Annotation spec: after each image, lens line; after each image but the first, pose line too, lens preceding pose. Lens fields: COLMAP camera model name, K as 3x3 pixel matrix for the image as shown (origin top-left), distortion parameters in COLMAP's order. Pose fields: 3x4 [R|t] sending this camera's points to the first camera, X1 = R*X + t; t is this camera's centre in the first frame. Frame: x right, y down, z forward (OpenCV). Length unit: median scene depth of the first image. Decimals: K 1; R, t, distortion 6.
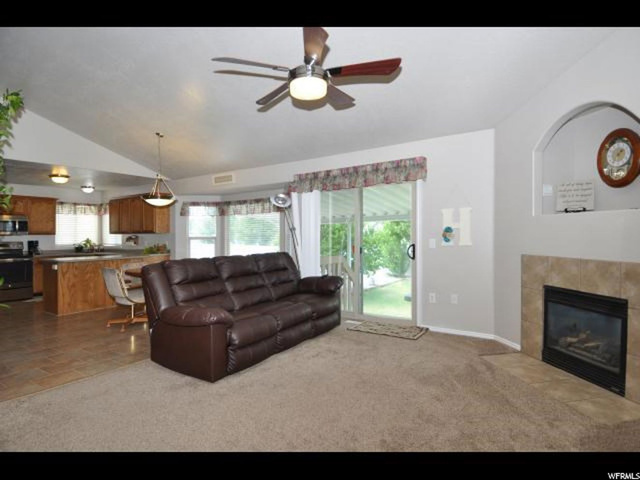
lens RADIAL K [[344.1, 0, 337.4], [0, 344.1, 231.5], [0, 0, 1]] dist [0.017330, -0.028994]
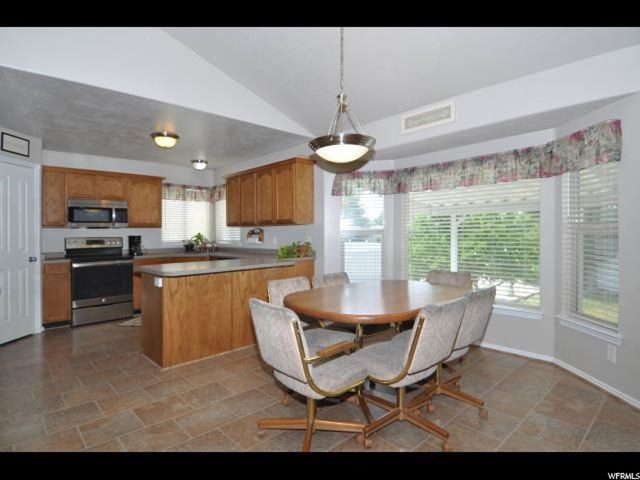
lens RADIAL K [[347.2, 0, 307.6], [0, 347.2, 225.9], [0, 0, 1]] dist [-0.016505, -0.005972]
pose [[0.953748, -0.006724, -0.300534, -0.306961], [0.004525, 0.999958, -0.008014, 0.012712], [0.300575, 0.006283, 0.953738, 0.397240]]
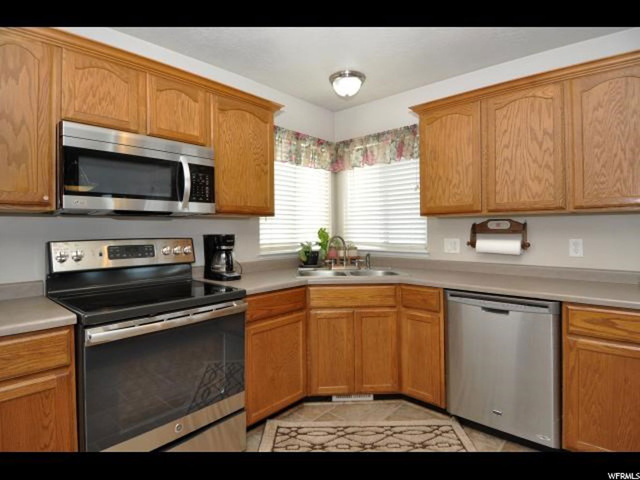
lens RADIAL K [[344.1, 0, 321.6], [0, 344.1, 224.7], [0, 0, 1]] dist [0.017330, -0.028994]
pose [[0.980472, 0.002067, -0.196650, -0.714626], [-0.002572, 0.999994, -0.002312, 0.017533], [0.196644, 0.002773, 0.980471, 0.690748]]
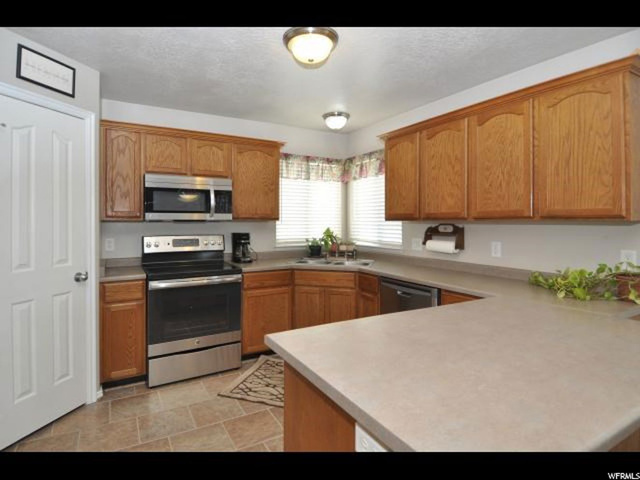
lens RADIAL K [[344.1, 0, 304.8], [0, 344.1, 217.5], [0, 0, 1]] dist [0.017330, -0.028994]
pose [[0.857513, 0.005603, -0.514431, -0.551025], [-0.005249, 0.999984, 0.002141, 0.003802], [0.514435, 0.000864, 0.857529, 0.618944]]
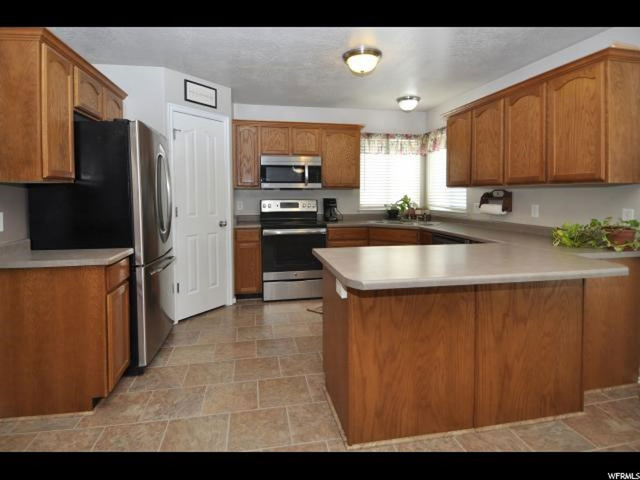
lens RADIAL K [[344.1, 0, 311.4], [0, 344.1, 205.8], [0, 0, 1]] dist [0.017330, -0.028994]
pose [[0.650554, 0.036298, -0.758592, -0.431430], [0.001756, 0.998783, 0.049297, 0.009561], [0.759458, -0.033402, 0.649698, 0.560421]]
